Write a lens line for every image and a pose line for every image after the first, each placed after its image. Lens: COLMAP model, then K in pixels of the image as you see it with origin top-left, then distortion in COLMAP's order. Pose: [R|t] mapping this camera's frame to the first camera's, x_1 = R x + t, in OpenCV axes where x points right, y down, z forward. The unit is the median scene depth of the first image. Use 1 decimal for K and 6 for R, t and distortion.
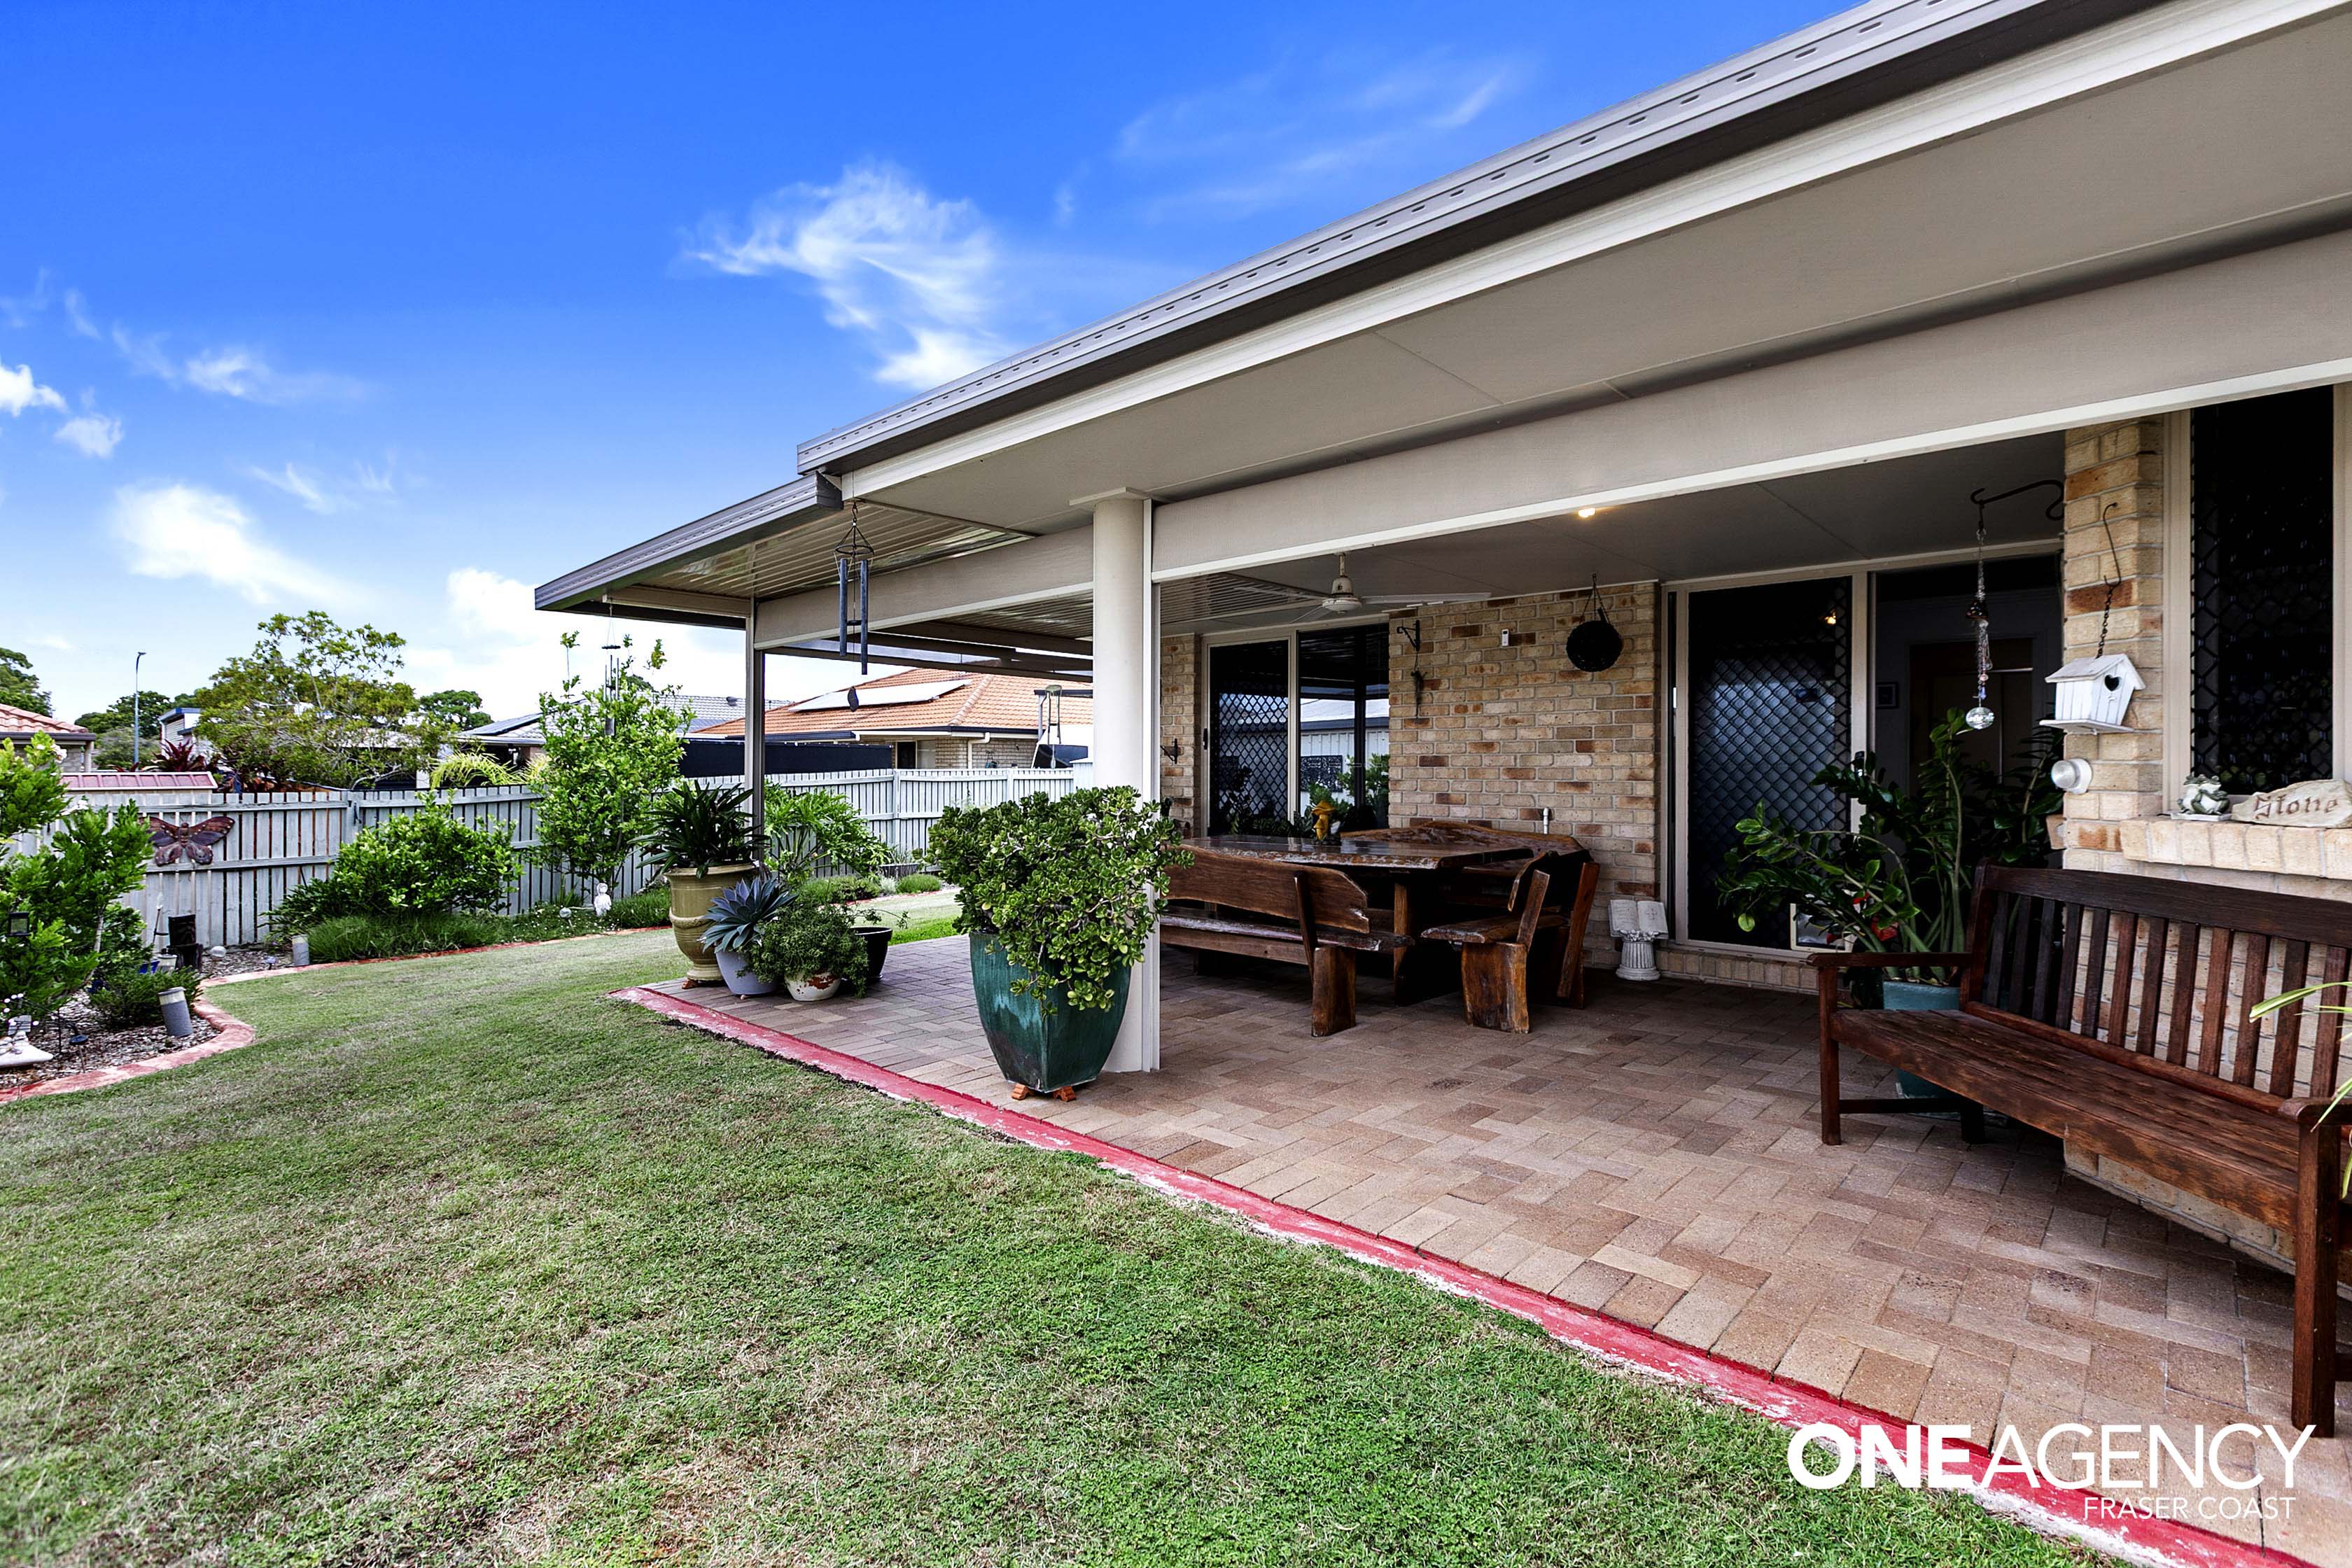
lens RADIAL K [[1065.5, 0, 1195.0], [0, 1065.5, 768.0], [0, 0, 1]] dist [-0.000564, -0.000020]
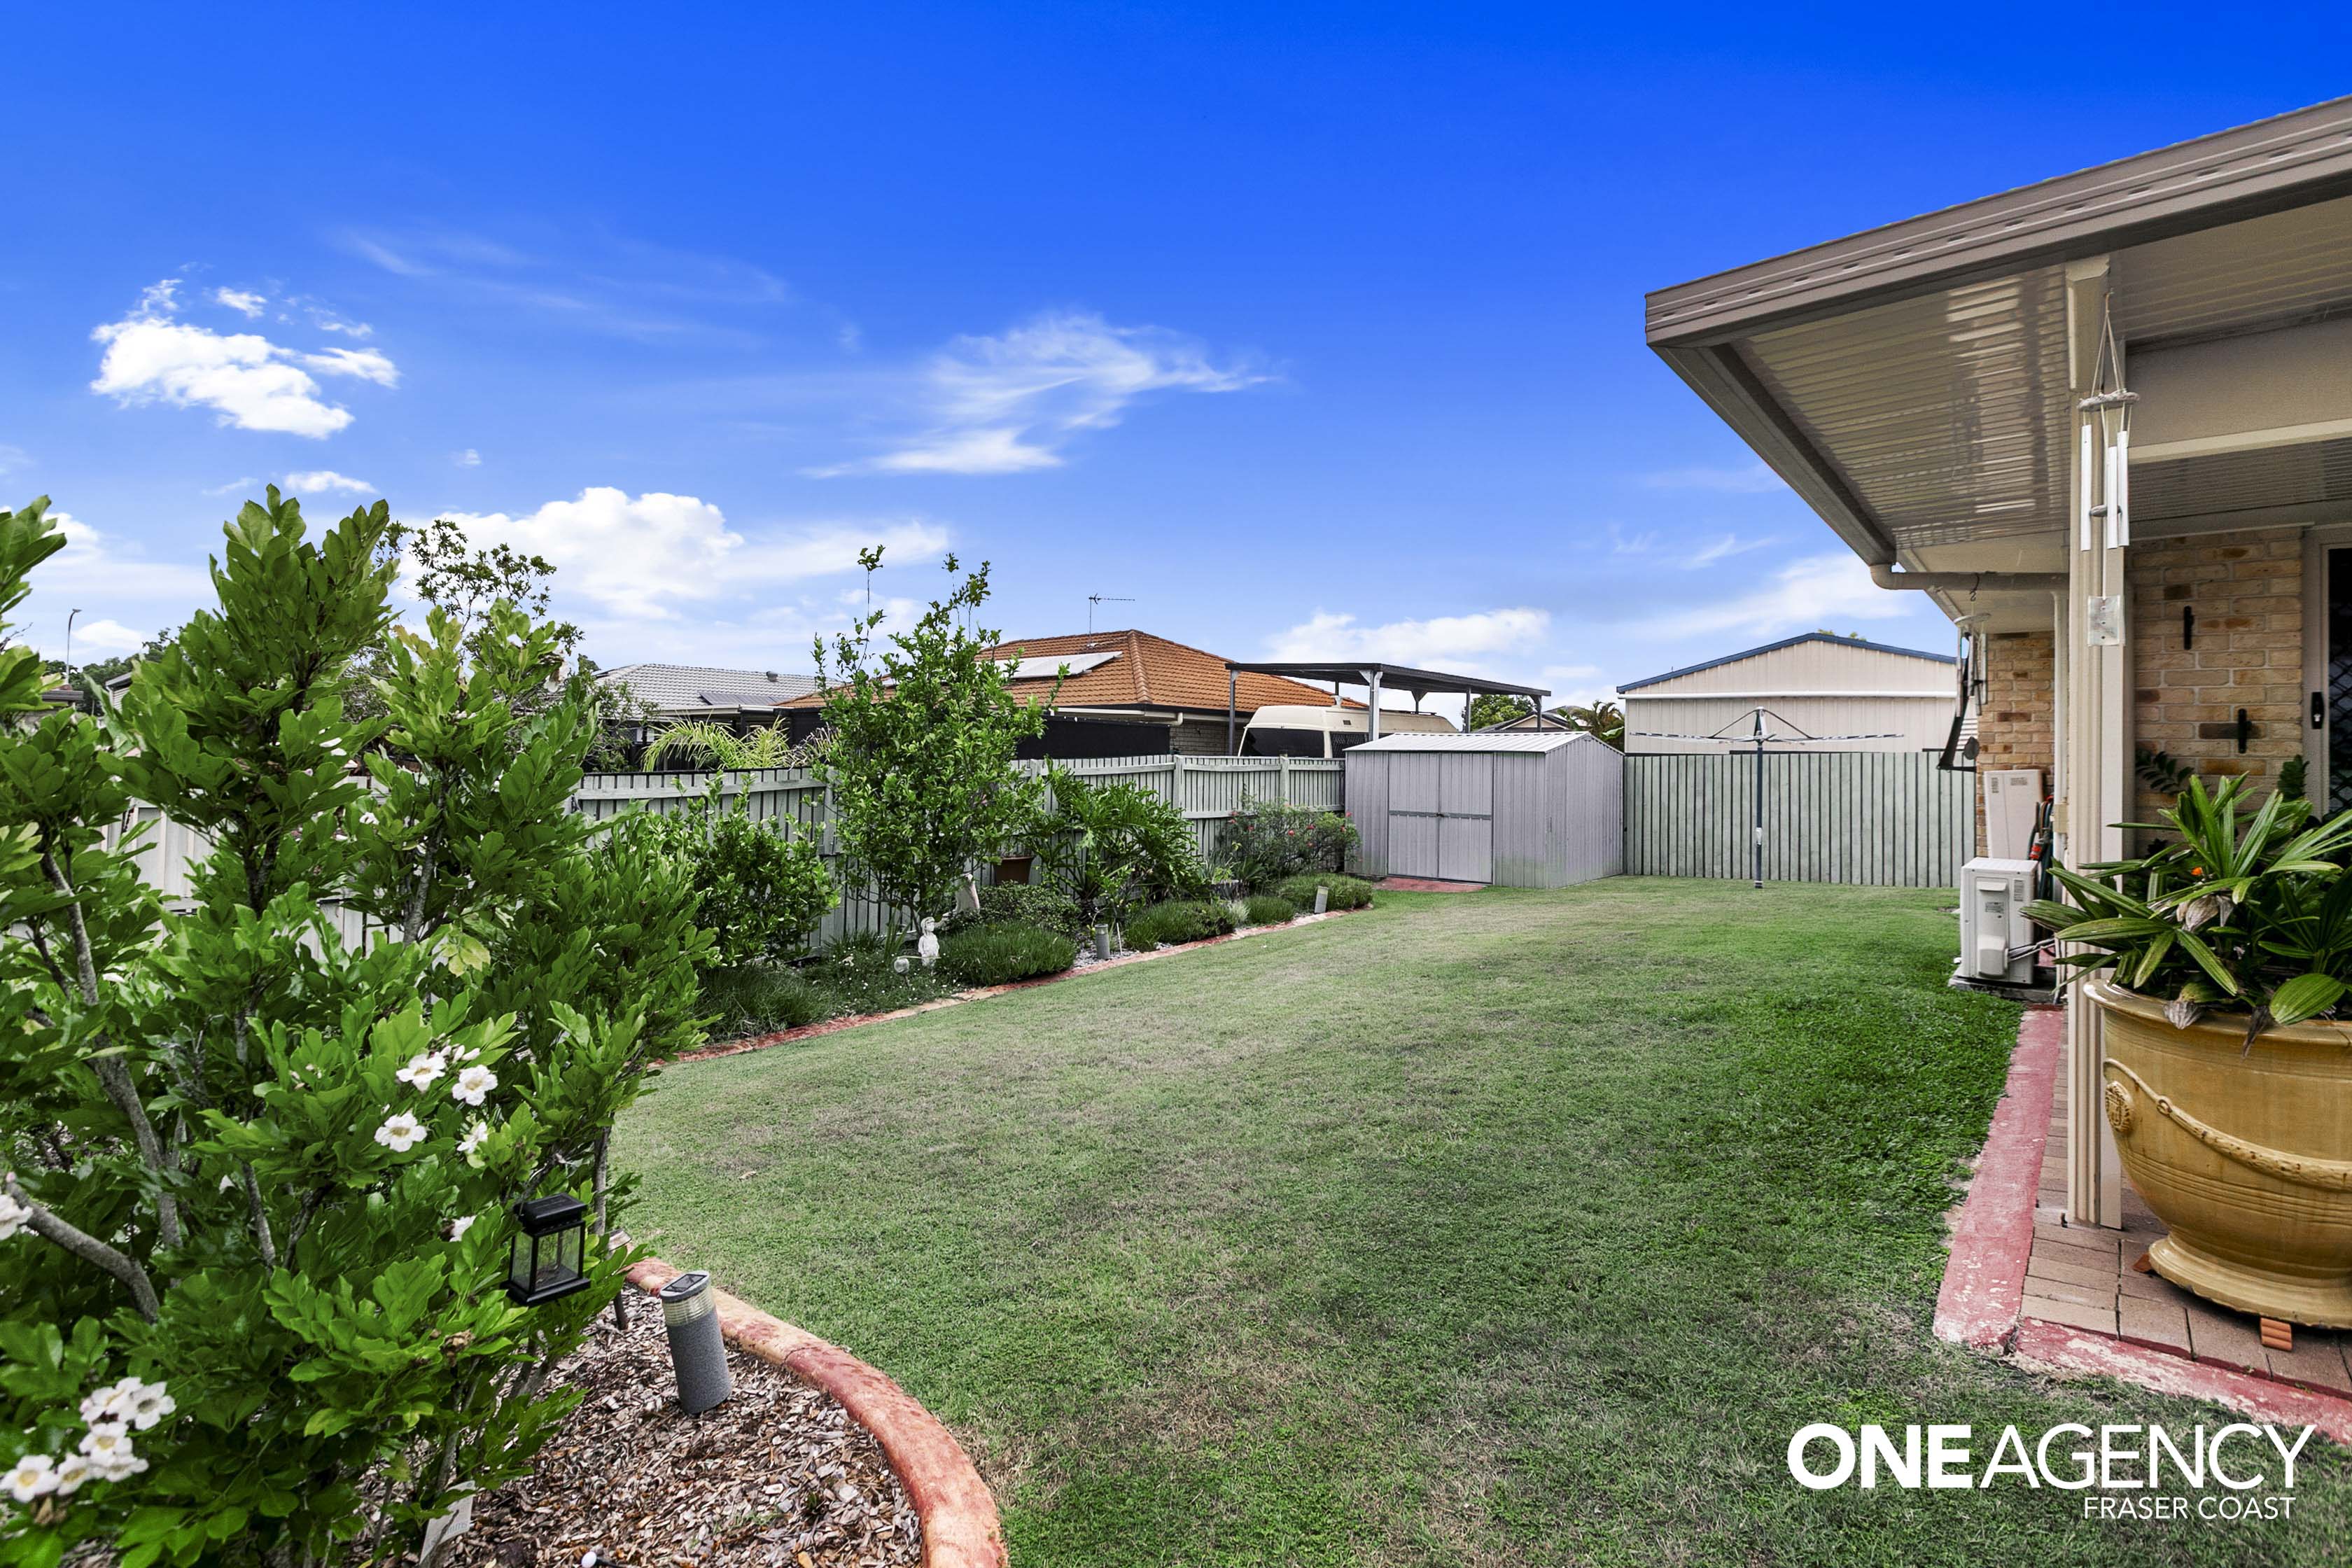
lens RADIAL K [[1065.5, 0, 1200.7], [0, 1065.5, 758.4], [0, 0, 1]] dist [-0.000564, -0.000020]
pose [[0.998926, 0.015358, 0.043724, -0.756688], [-0.015350, 0.999882, -0.000521, 0.009215], [-0.043727, -0.000151, 0.999043, 0.579165]]
